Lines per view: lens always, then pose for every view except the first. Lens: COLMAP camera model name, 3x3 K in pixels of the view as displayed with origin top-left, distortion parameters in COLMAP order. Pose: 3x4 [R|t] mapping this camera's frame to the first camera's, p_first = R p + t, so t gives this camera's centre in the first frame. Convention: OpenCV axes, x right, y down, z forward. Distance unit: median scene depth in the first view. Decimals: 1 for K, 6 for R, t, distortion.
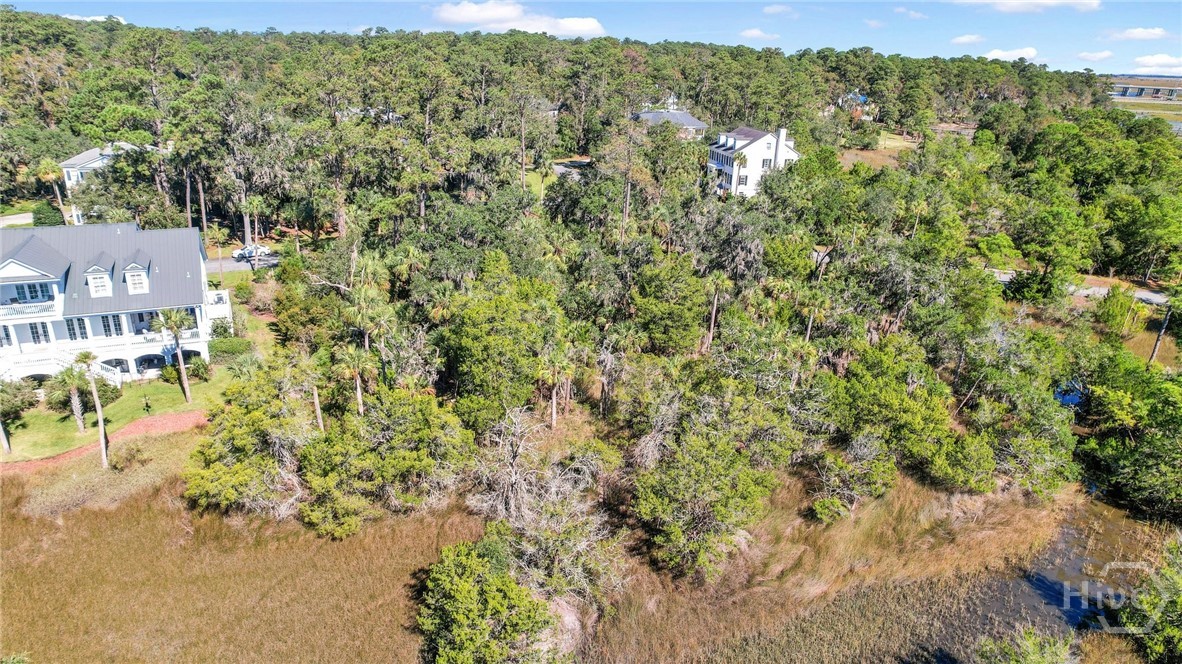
lens RADIAL K [[772.2, 0, 597.7], [0, 772.2, 332.7], [0, 0, 1]] dist [-0.066502, 0.060367]
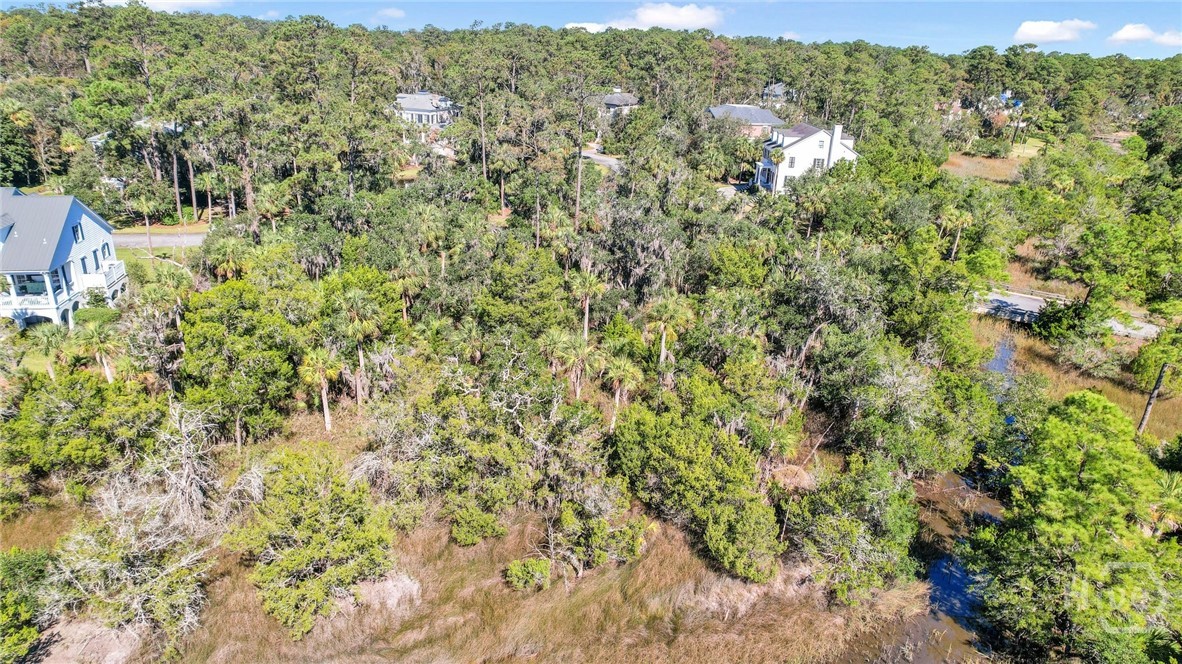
lens RADIAL K [[772.2, 0, 586.4], [0, 772.2, 332.2], [0, 0, 1]] dist [-0.066502, 0.060367]
pose [[0.973071, 0.080906, -0.215842, 0.251967], [-0.081619, 0.996648, 0.005625, -0.013108], [0.215574, 0.012143, 0.976412, 0.115973]]
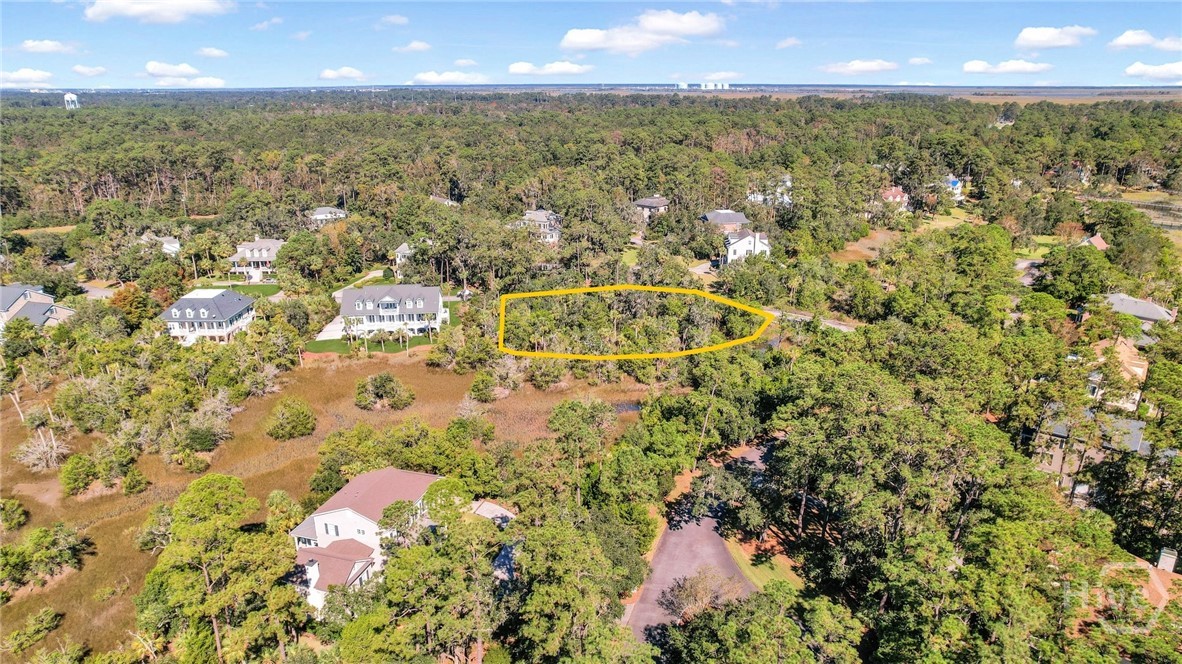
lens RADIAL K [[772.2, 0, 588.5], [0, 772.2, 332.4], [0, 0, 1]] dist [-0.066502, 0.060367]
pose [[0.945437, 0.058990, -0.320419, 0.671678], [-0.074260, 0.996602, -0.035636, 0.069712], [0.317228, 0.057486, 0.946605, -1.109926]]
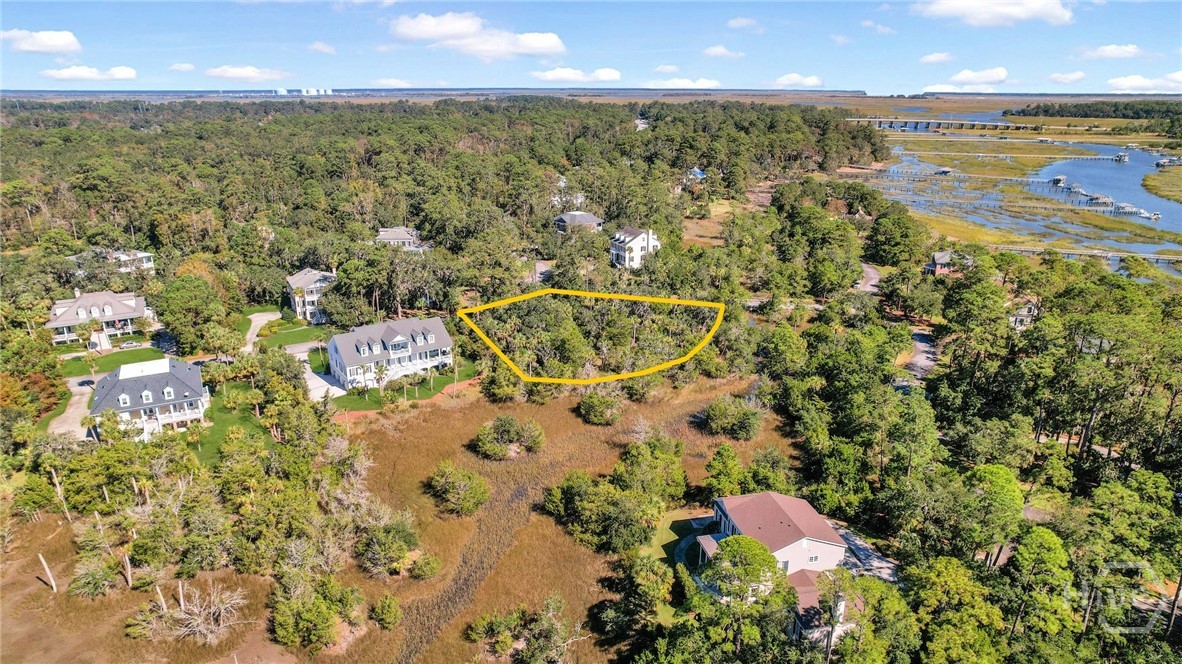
lens RADIAL K [[772.2, 0, 597.1], [0, 772.2, 335.4], [0, 0, 1]] dist [-0.066502, 0.060367]
pose [[0.983550, -0.093248, 0.154706, -0.281850], [0.099162, 0.994590, -0.030942, 0.041337], [-0.150984, 0.045773, 0.987476, -1.157445]]
